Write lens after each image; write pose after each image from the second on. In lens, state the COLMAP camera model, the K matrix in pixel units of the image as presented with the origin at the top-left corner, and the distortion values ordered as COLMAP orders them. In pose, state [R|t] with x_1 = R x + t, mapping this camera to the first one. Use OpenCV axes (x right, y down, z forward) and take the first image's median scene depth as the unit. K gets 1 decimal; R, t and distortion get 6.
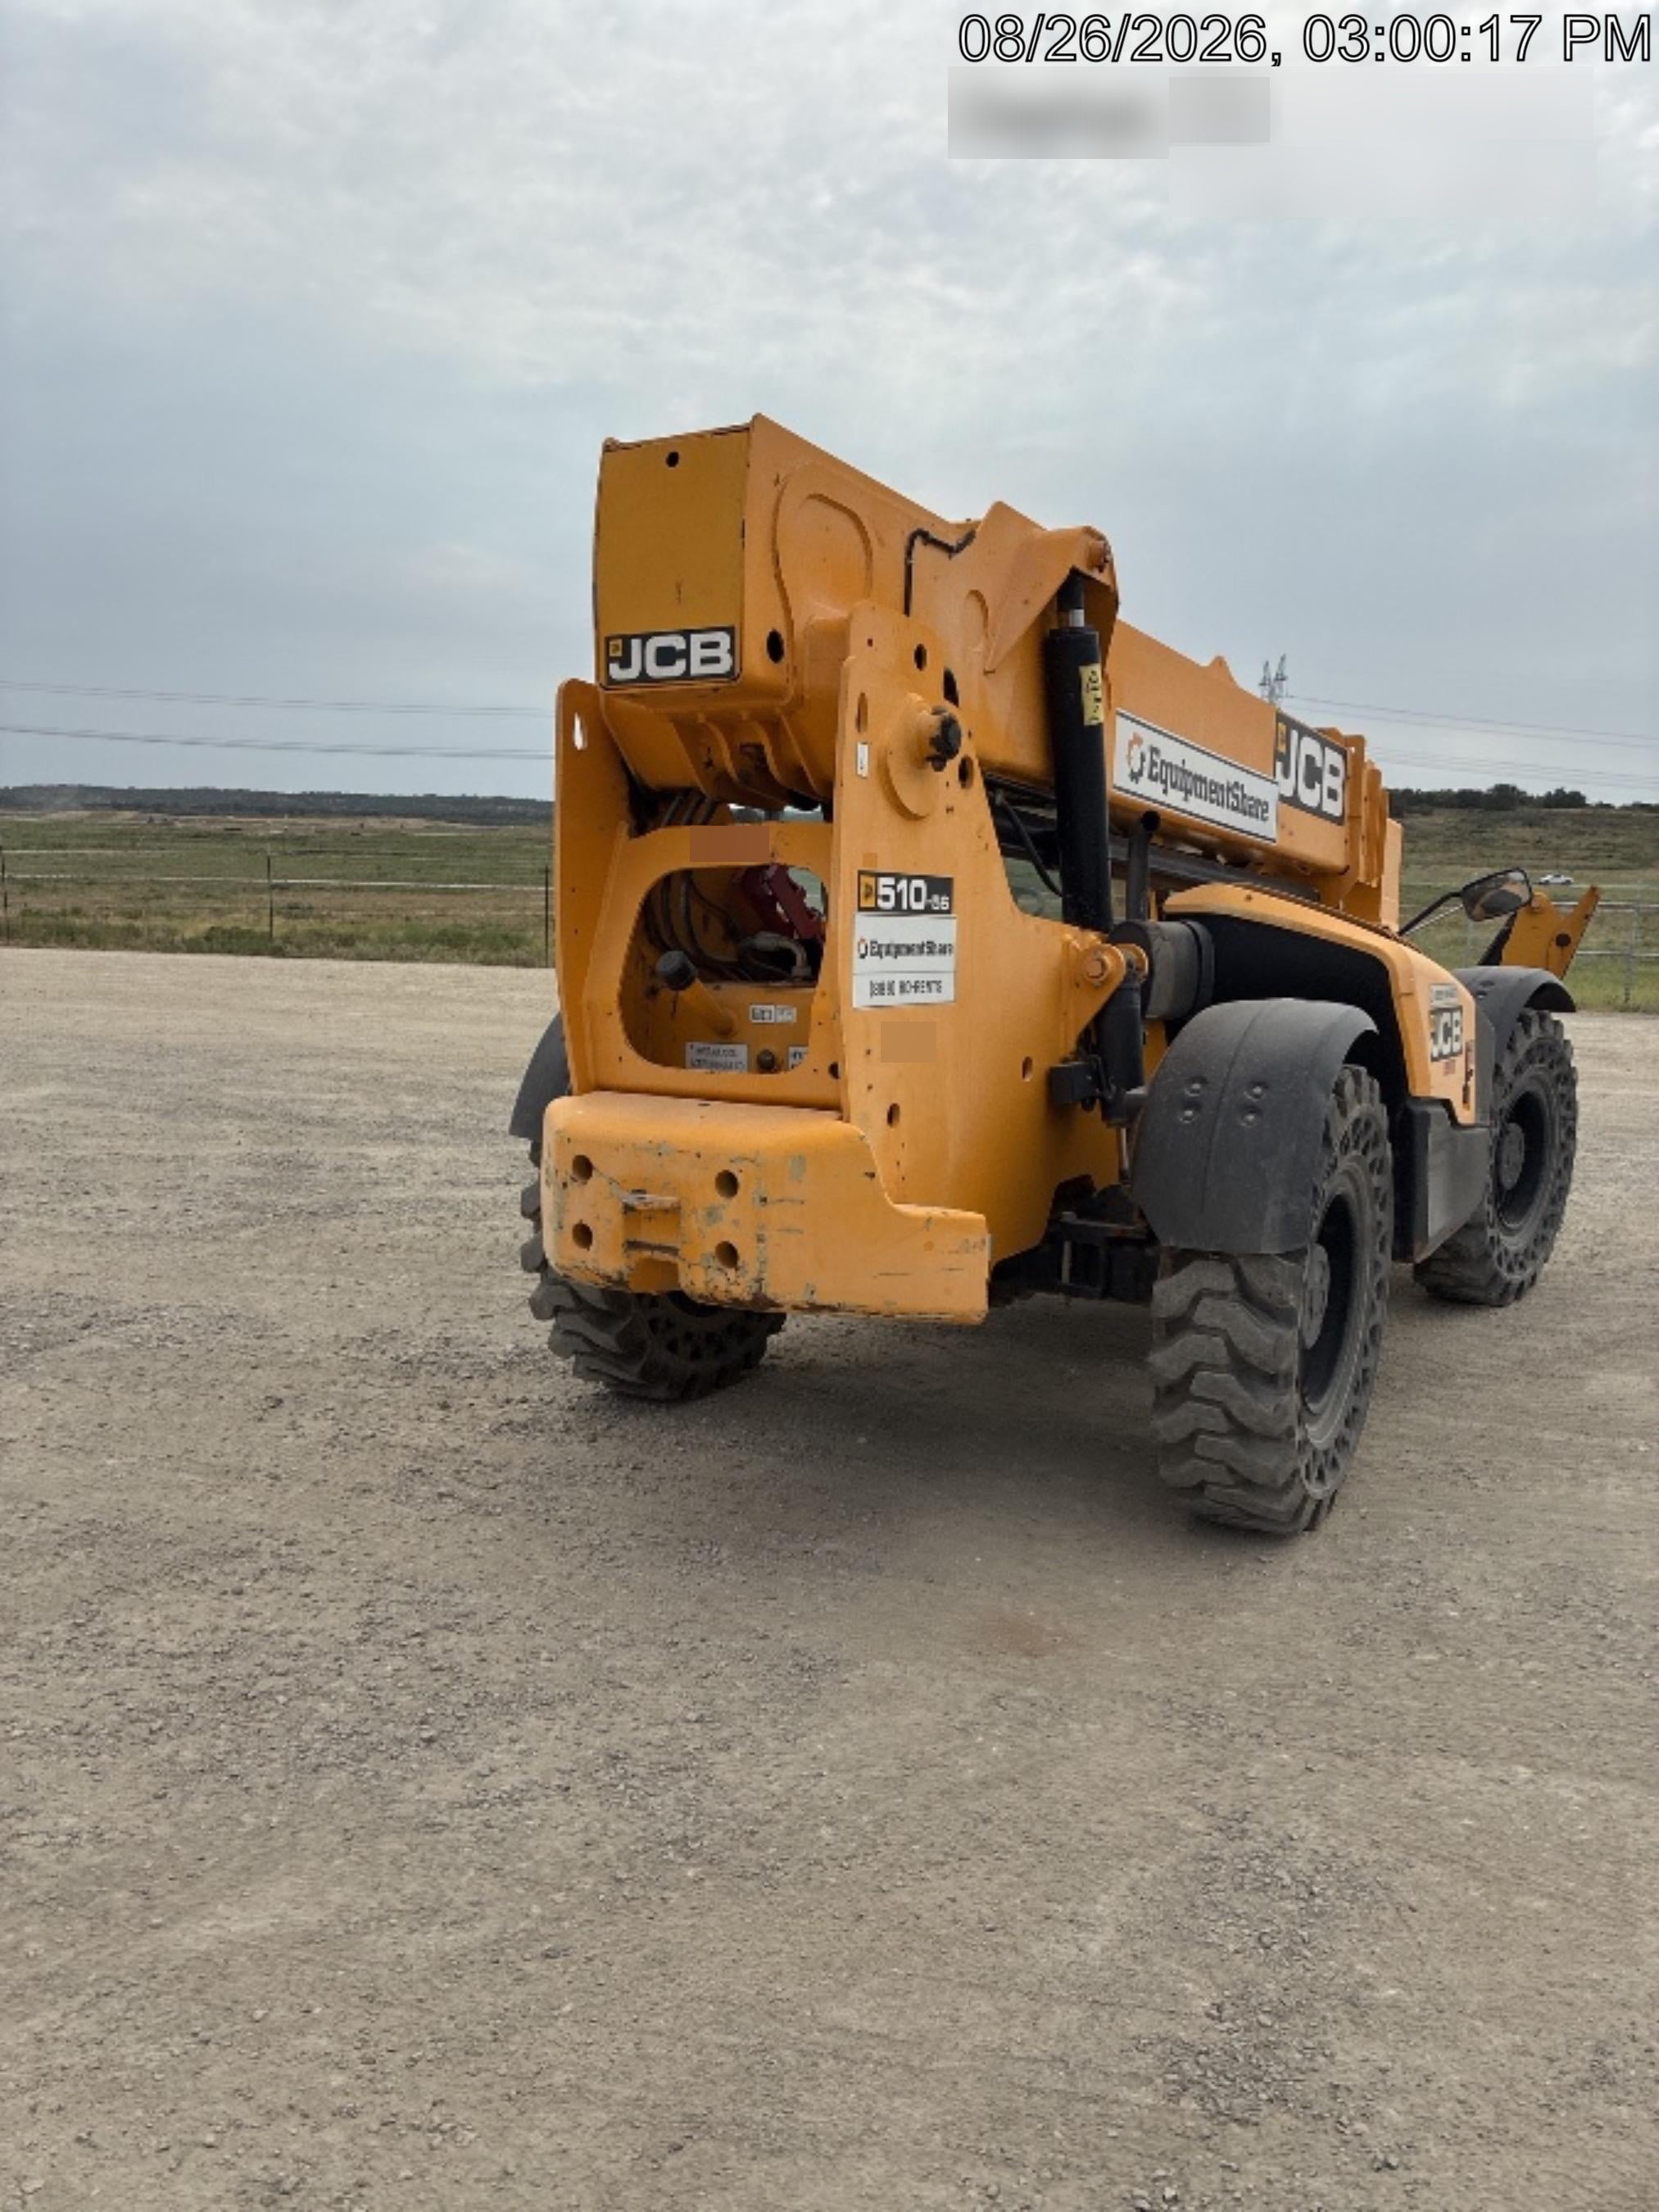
lens RADIAL K [[1667.4, 0, 844.8], [0, 1667.4, 1136.5], [0, 0, 1]] dist [0.090506, -0.116277]
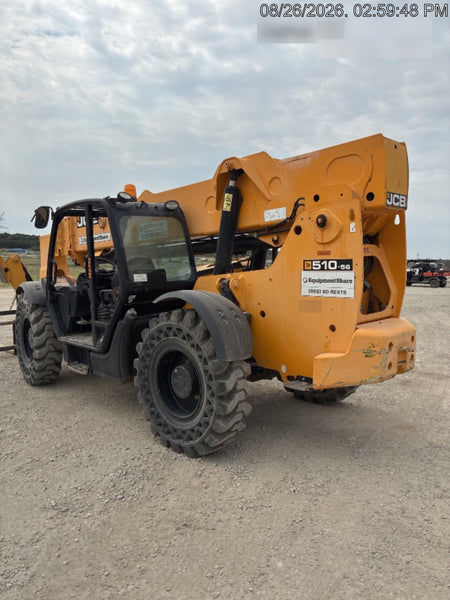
lens RADIAL K [[452.0, 0, 229.8], [0, 452.0, 298.2], [0, 0, 1]] dist [0.081049, -0.099277]
pose [[0.237939, -0.103877, 0.965709, -1.046971], [0.142361, 0.987257, 0.071118, -0.177111], [-0.960791, 0.120557, 0.249695, 1.007259]]
